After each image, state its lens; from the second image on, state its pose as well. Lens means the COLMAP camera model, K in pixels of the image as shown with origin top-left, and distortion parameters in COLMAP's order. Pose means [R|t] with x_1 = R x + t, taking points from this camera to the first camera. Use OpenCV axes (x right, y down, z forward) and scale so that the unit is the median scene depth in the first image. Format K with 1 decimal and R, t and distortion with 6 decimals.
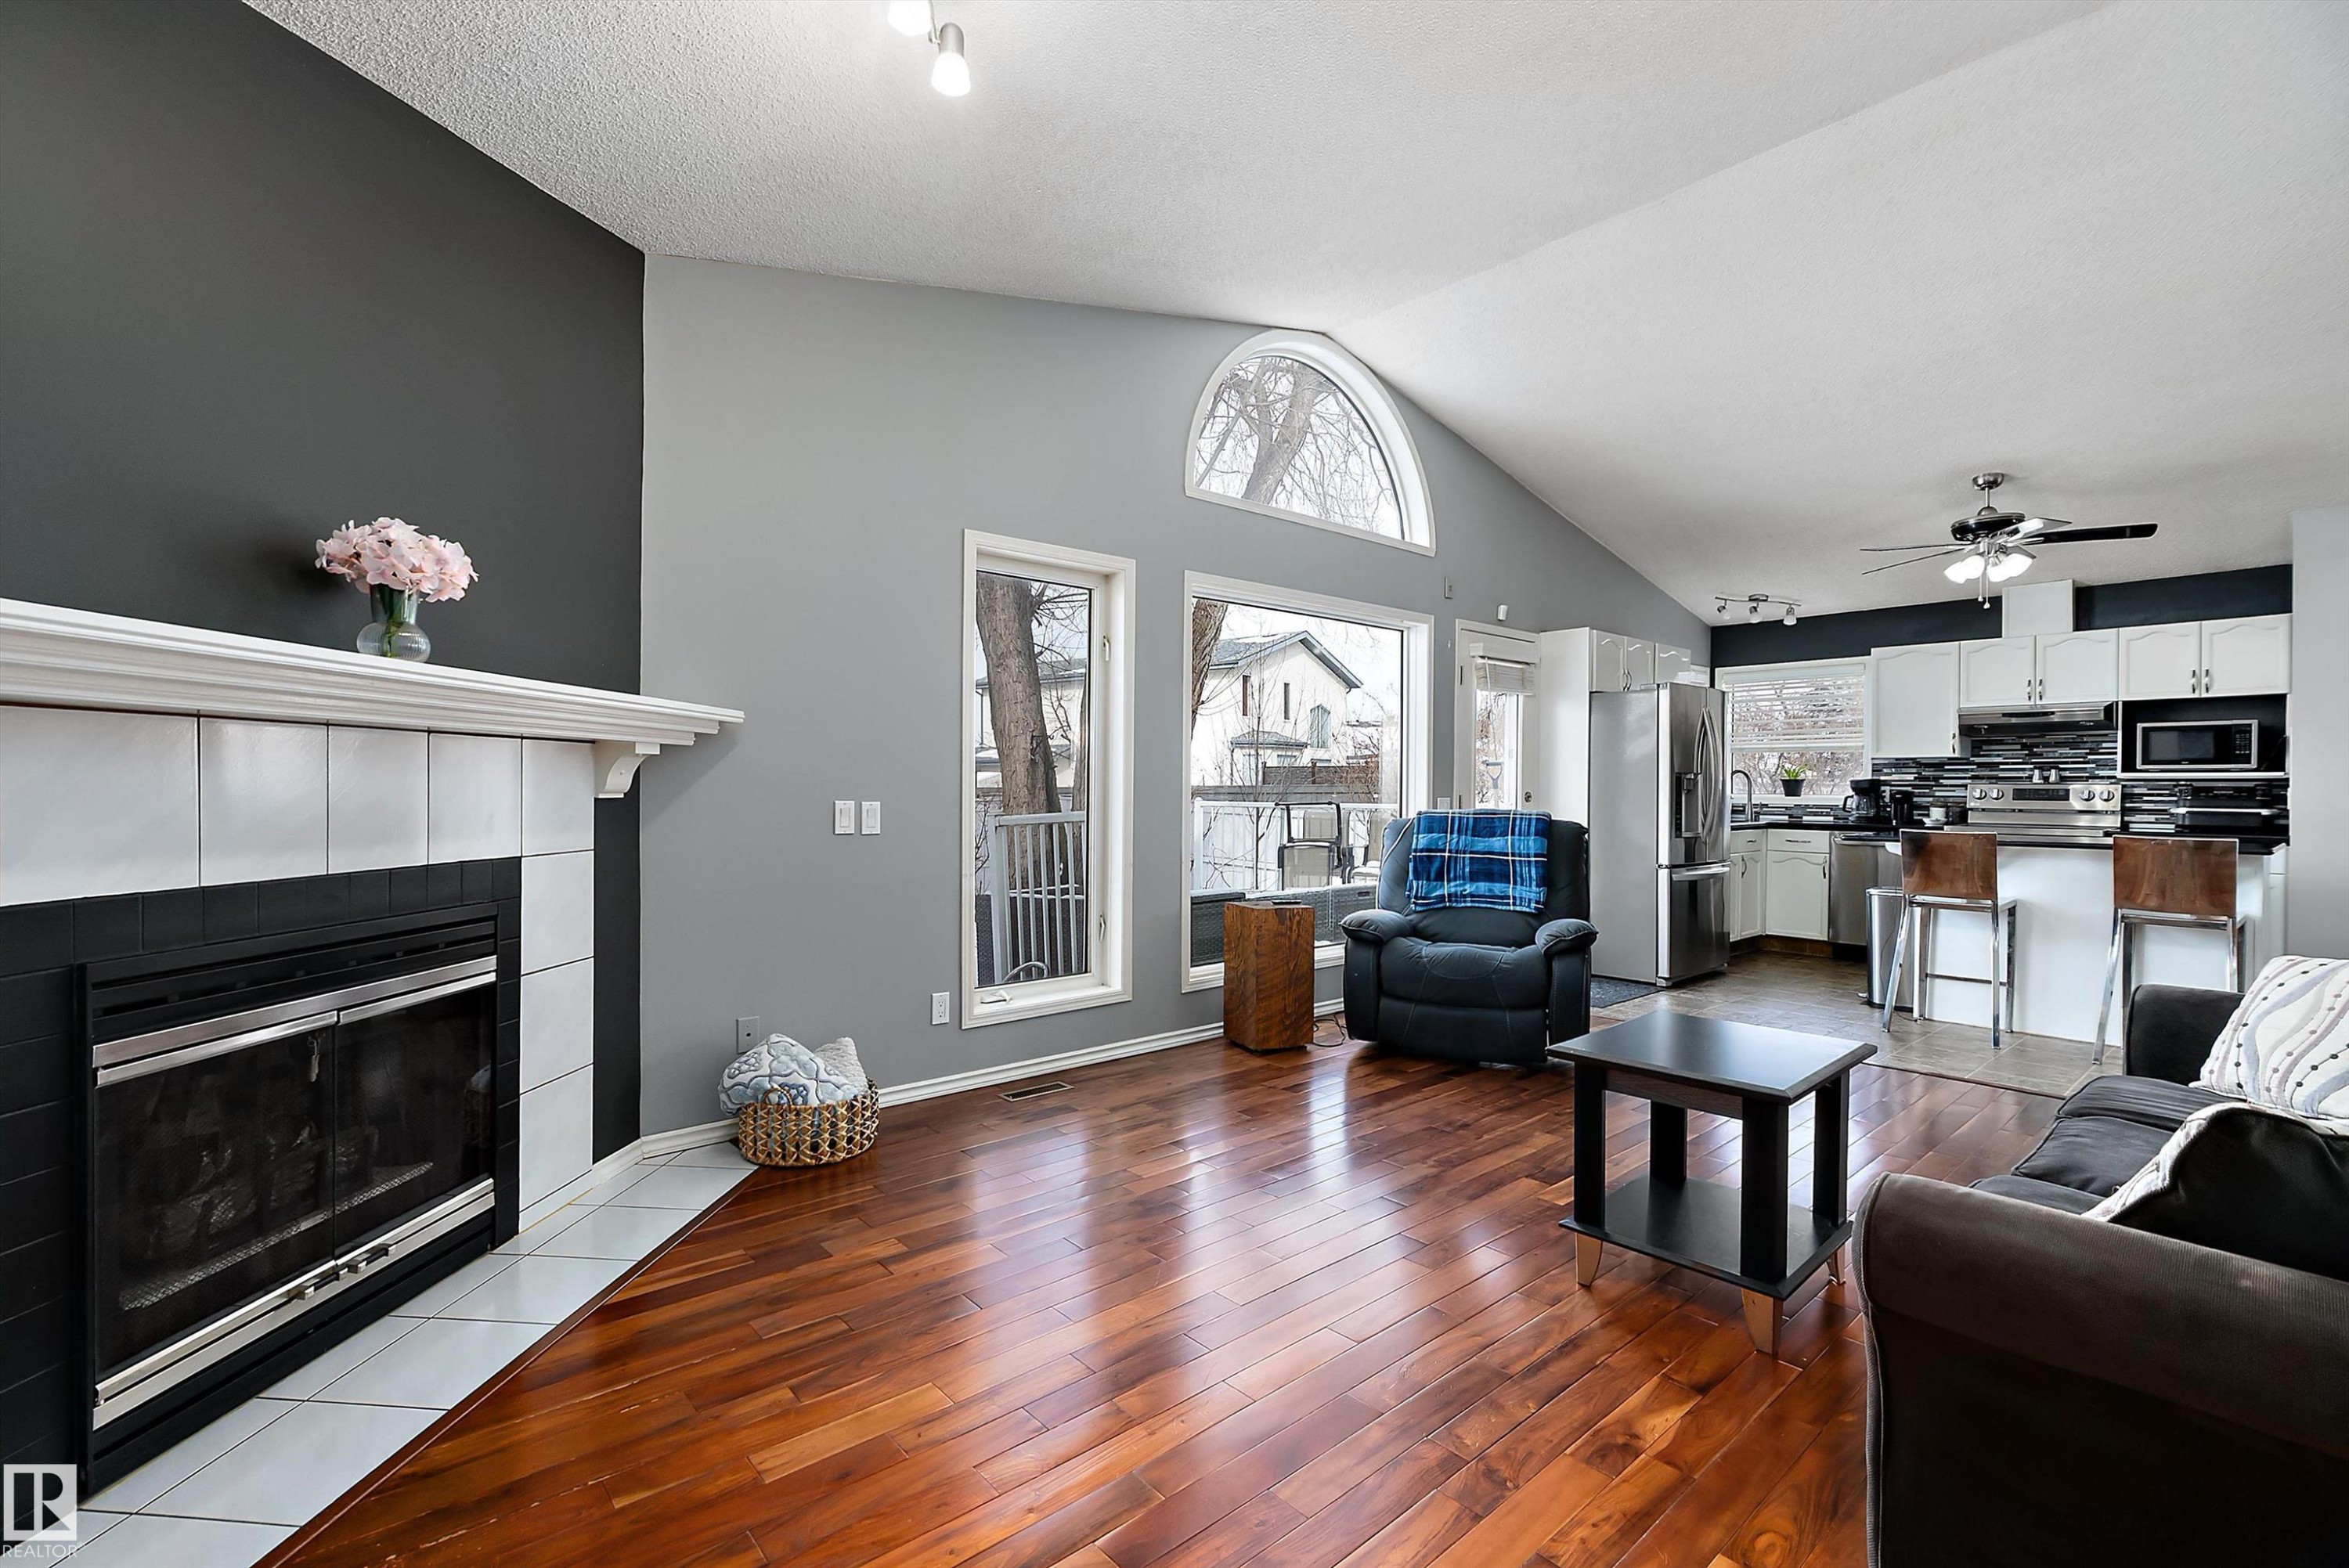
lens RADIAL K [[1040.5, 0, 1166.4], [0, 1040.5, 787.3], [0, 0, 1]] dist [0.000246, 0.000875]
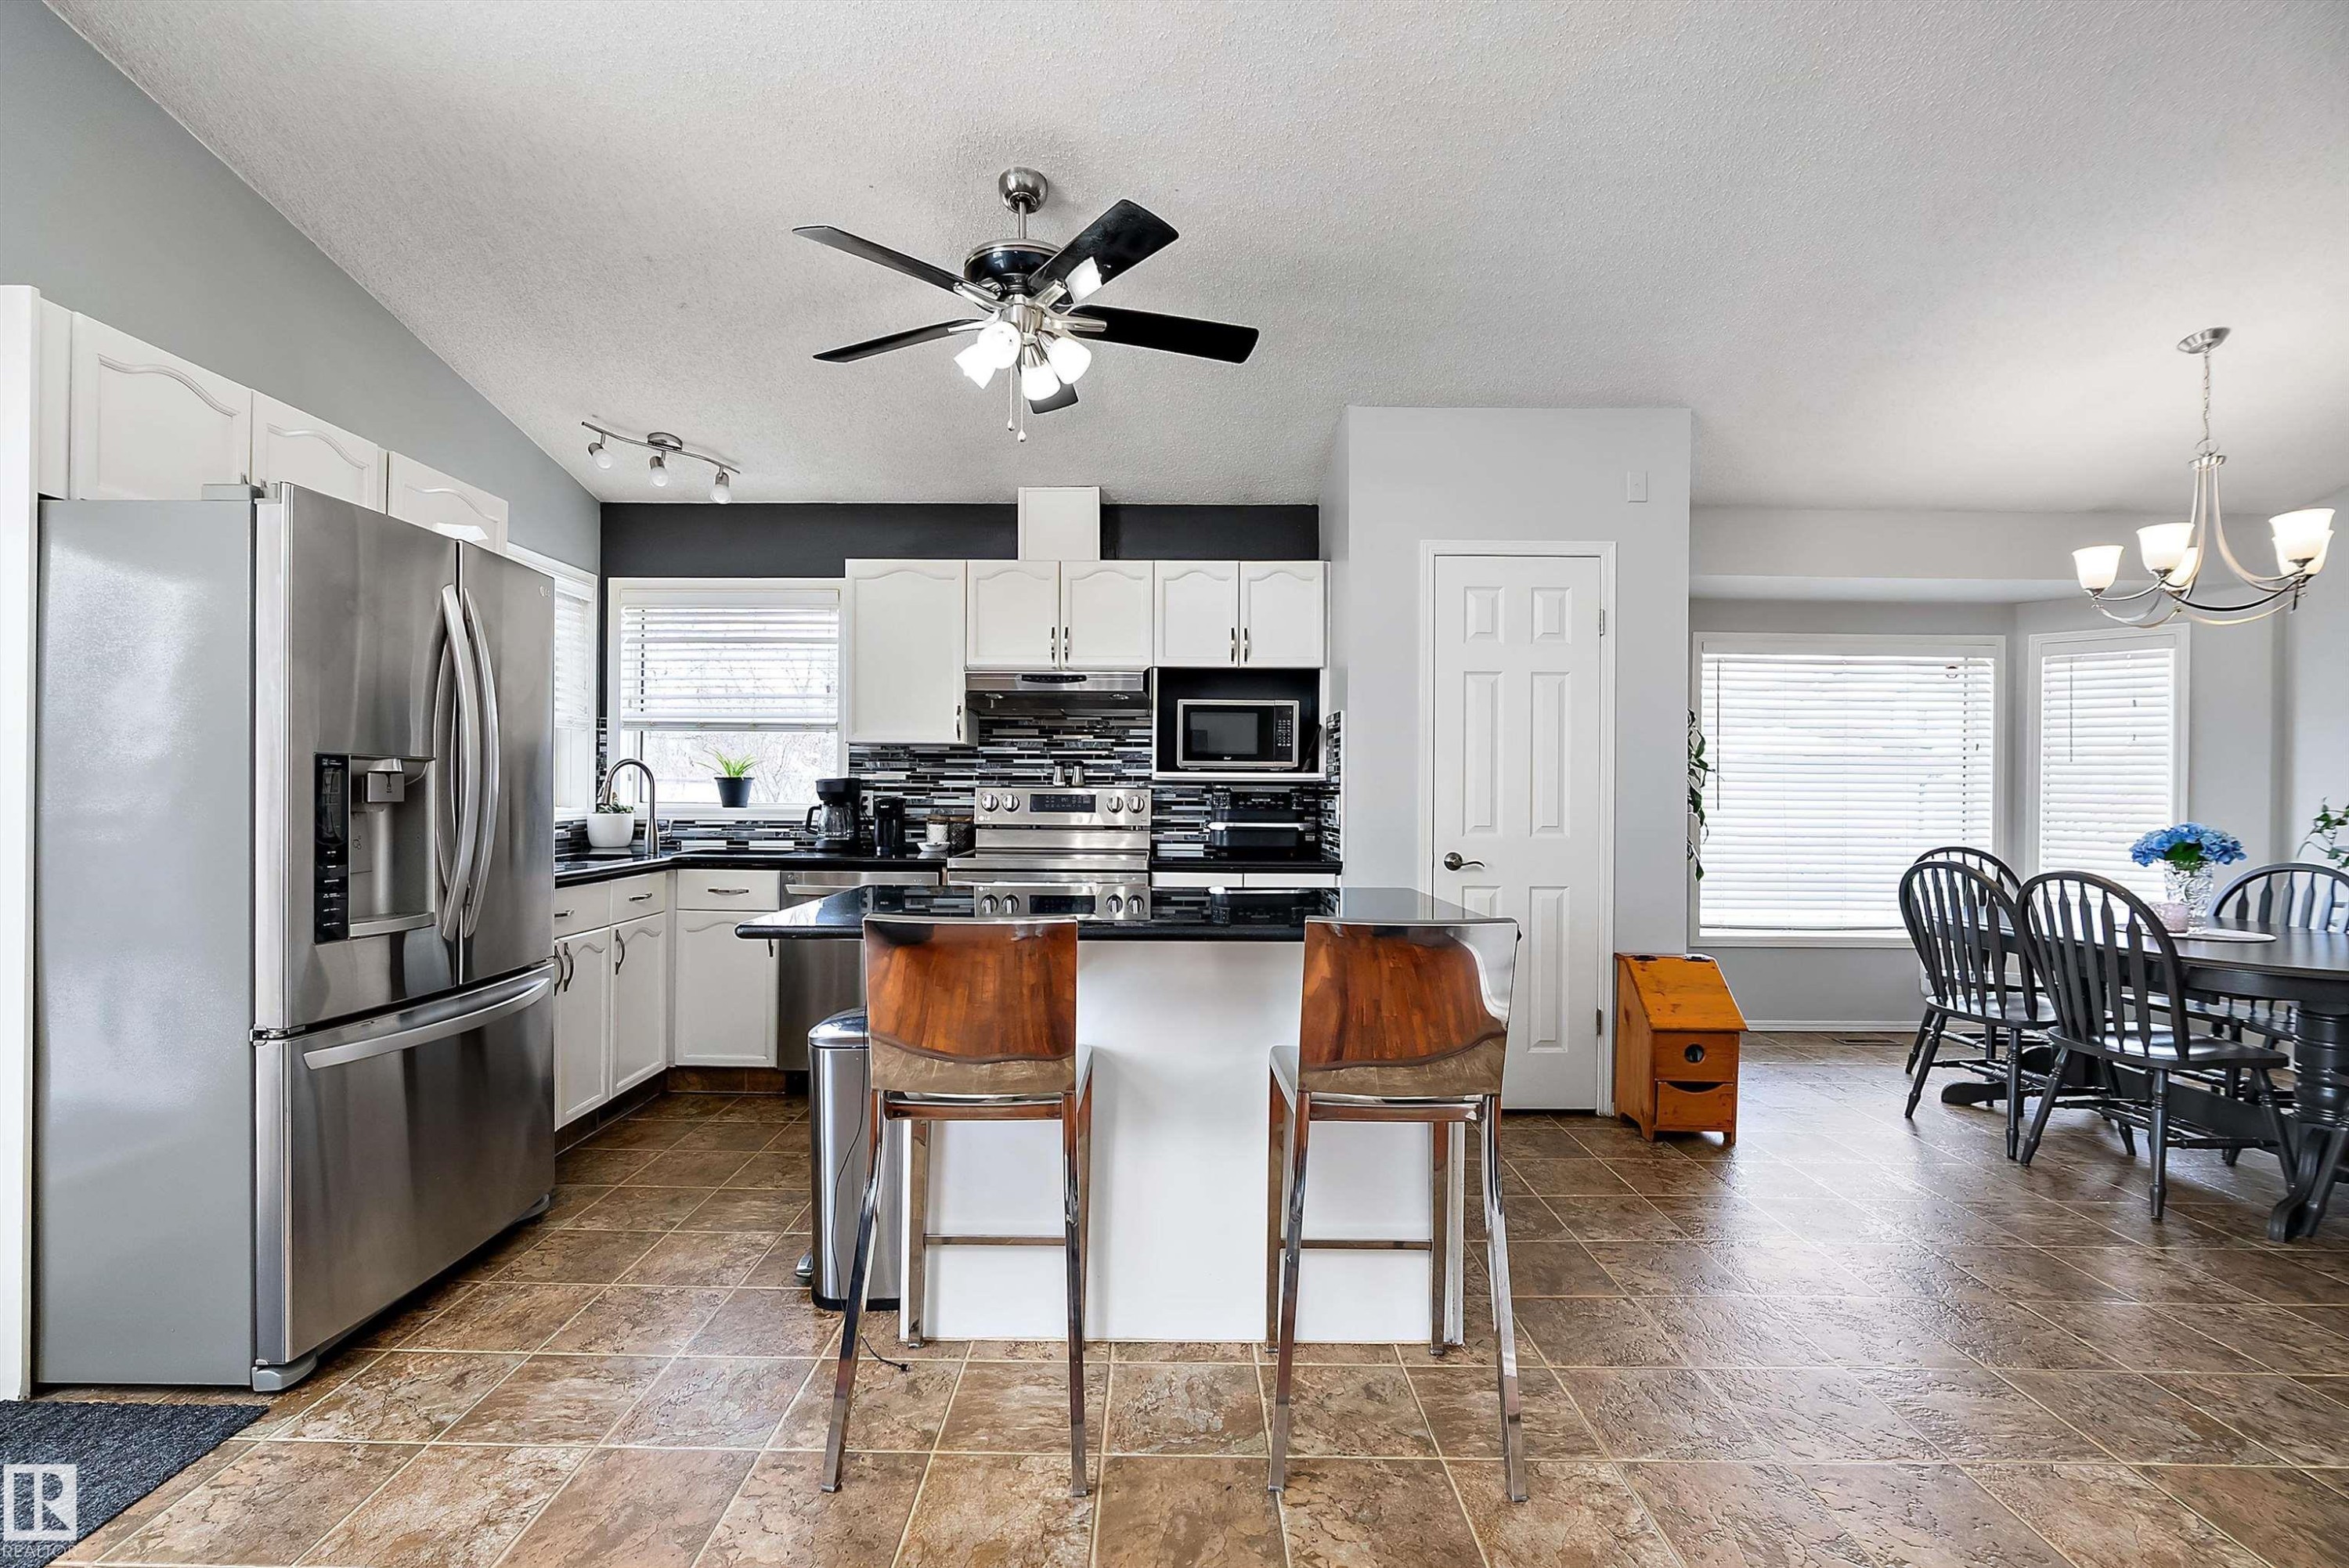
lens RADIAL K [[1045.5, 0, 1156.3], [0, 1045.5, 796.3], [0, 0, 1]] dist [-0.003318, 0.000516]
pose [[0.659155, -0.004405, 0.751994, 0.402029], [-0.002236, 0.999967, 0.007817, -0.003223], [-0.752004, -0.006834, 0.659123, 0.551127]]
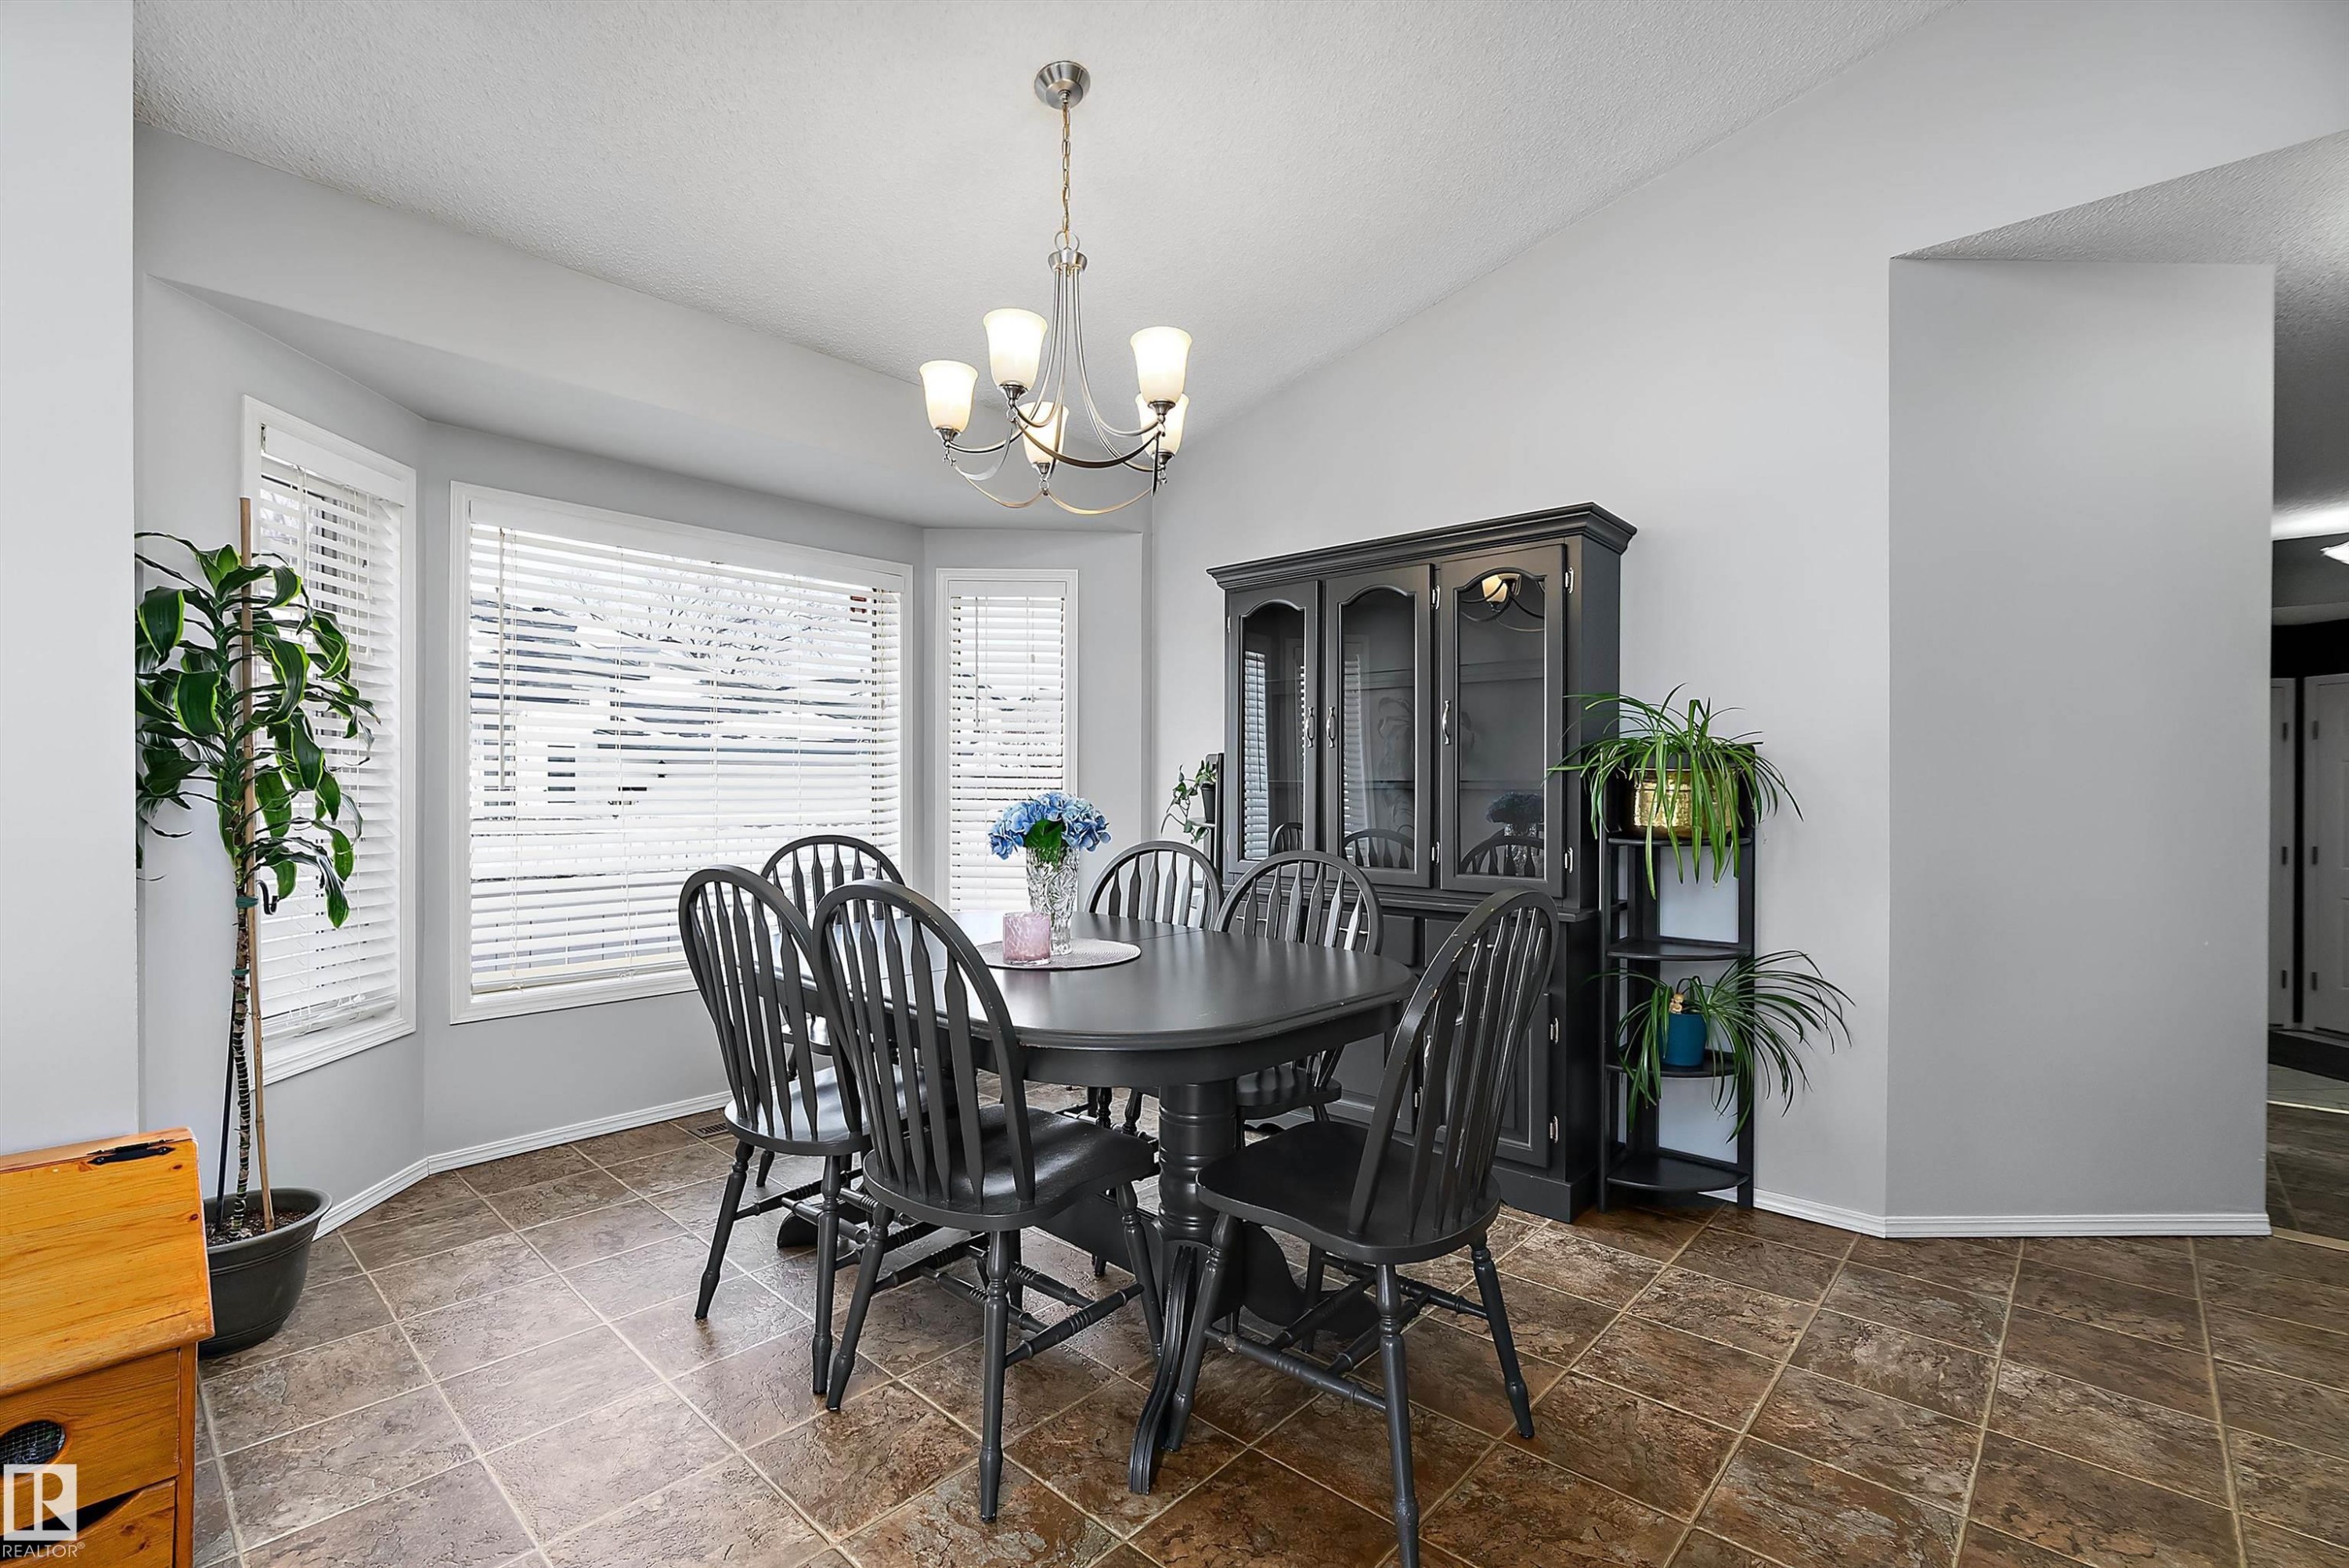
lens RADIAL K [[1040.5, 0, 1166.4], [0, 1040.5, 787.3], [0, 0, 1]] dist [0.000246, 0.000875]
pose [[-0.111907, -0.008982, 0.993678, 0.801868], [0.000866, 0.999958, 0.009136, 0.009105], [-0.993718, 0.001883, -0.111895, 0.504350]]
